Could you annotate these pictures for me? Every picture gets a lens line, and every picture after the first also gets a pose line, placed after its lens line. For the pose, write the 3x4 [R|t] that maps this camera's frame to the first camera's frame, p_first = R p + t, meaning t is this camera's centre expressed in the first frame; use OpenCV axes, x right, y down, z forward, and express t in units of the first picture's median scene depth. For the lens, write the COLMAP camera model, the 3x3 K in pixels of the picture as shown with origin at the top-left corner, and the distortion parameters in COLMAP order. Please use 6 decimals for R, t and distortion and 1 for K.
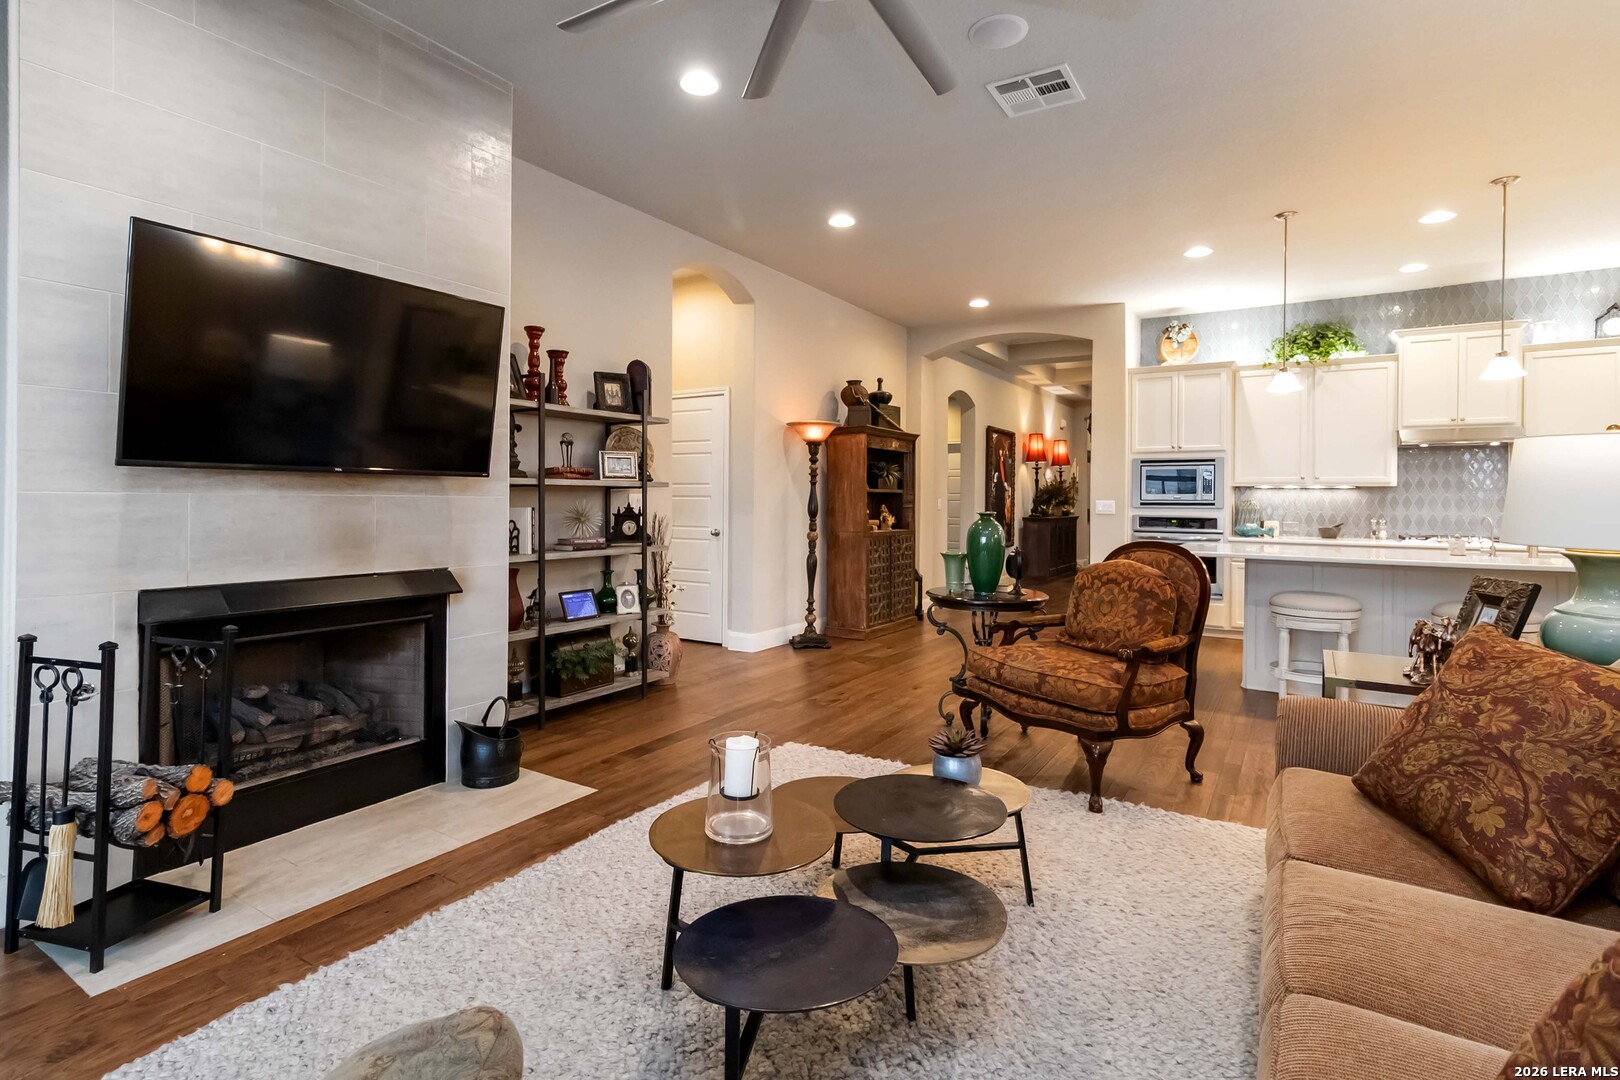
lens RADIAL K [[795.5, 0, 810.7], [0, 795.5, 497.3], [0, 0, 1]] dist [0.005551, 0.000479]
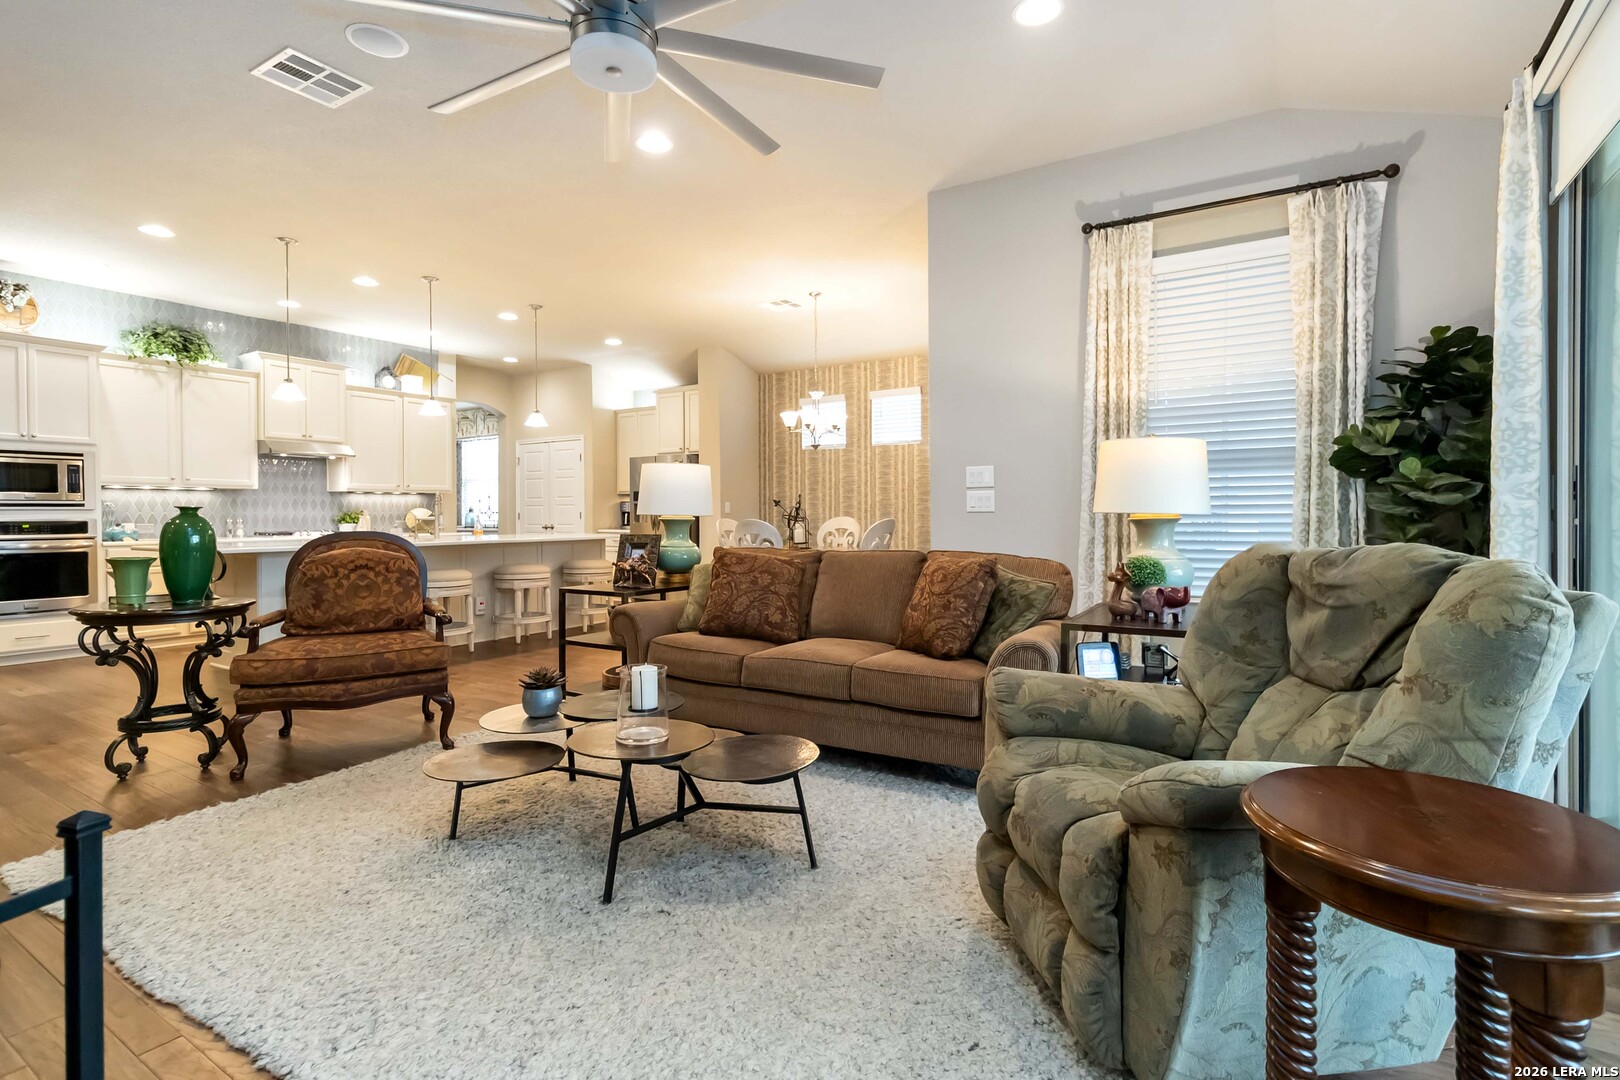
lens RADIAL K [[782.1, 0, 817.9], [0, 782.1, 521.5], [0, 0, 1]] dist [0.001868, 0.001559]
pose [[0.003302, -0.019950, 0.999796, -0.361909], [0.002914, 0.999797, 0.019941, 0.012046], [-0.999990, 0.002848, 0.003360, 0.192489]]
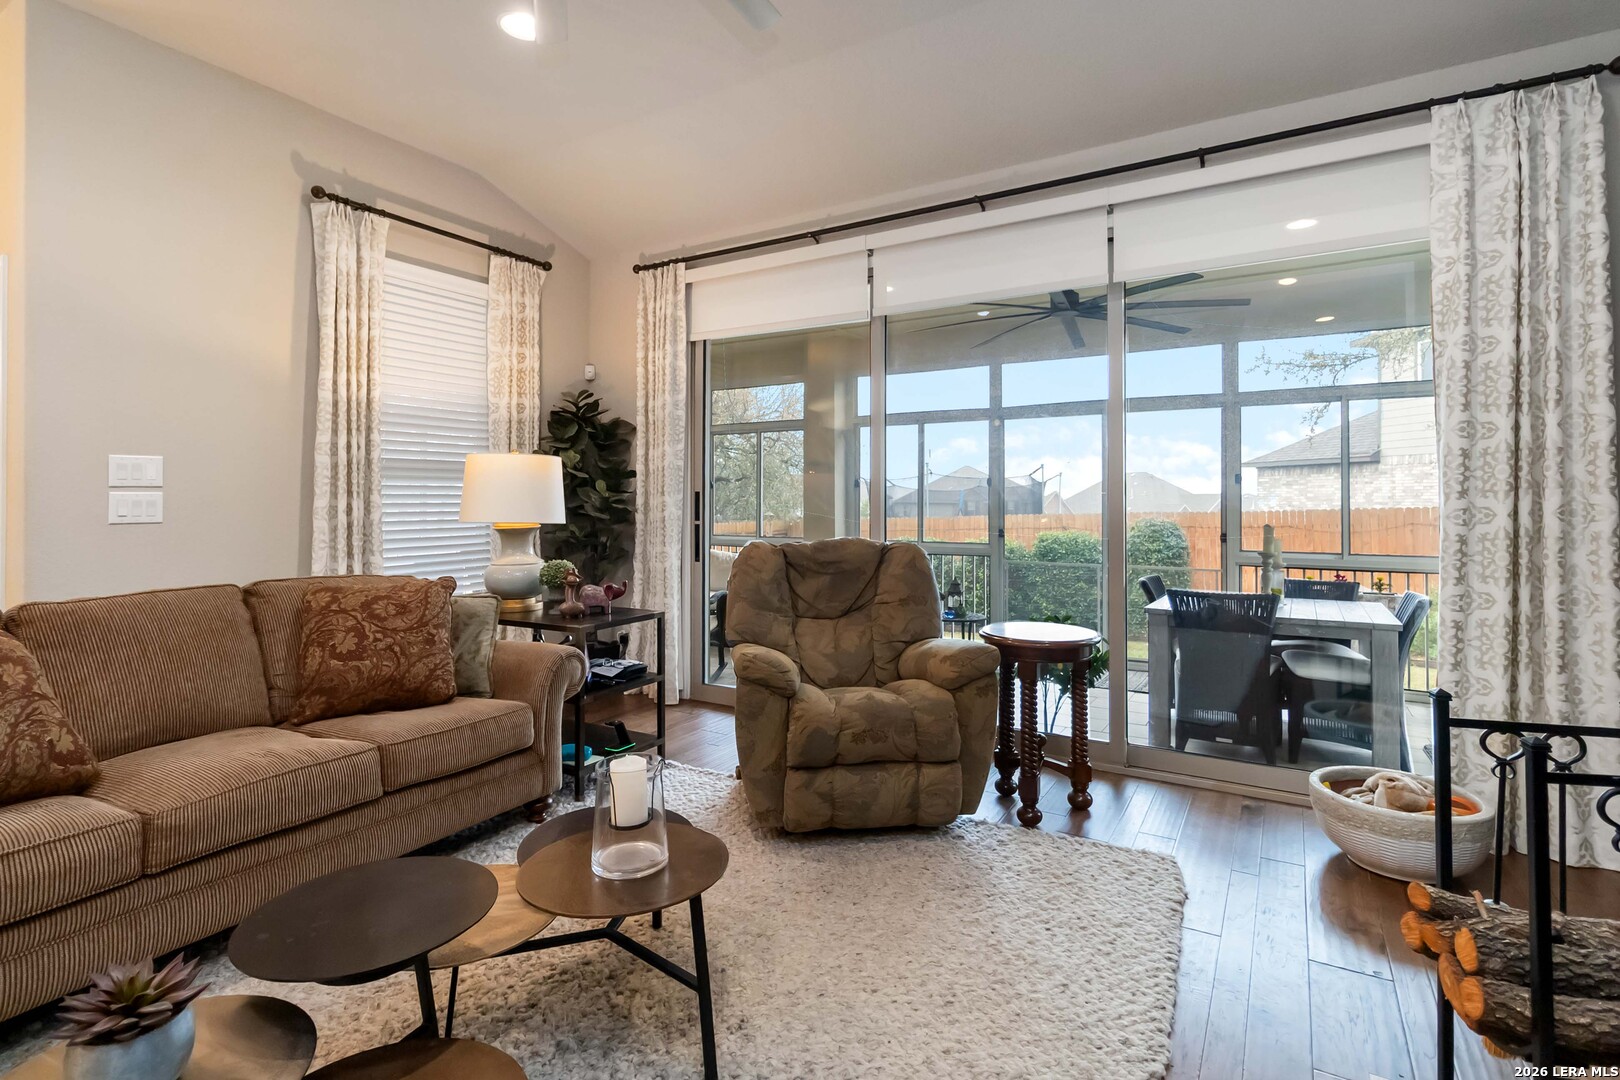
lens RADIAL K [[786.1, 0, 817.3], [0, 786.1, 489.4], [0, 0, 1]] dist [0.001558, 0.000375]
pose [[-0.999755, -0.008632, -0.020382, -0.074451], [-0.008311, 0.999841, -0.015795, 0.001944], [0.020515, -0.015622, -0.999667, 0.514716]]
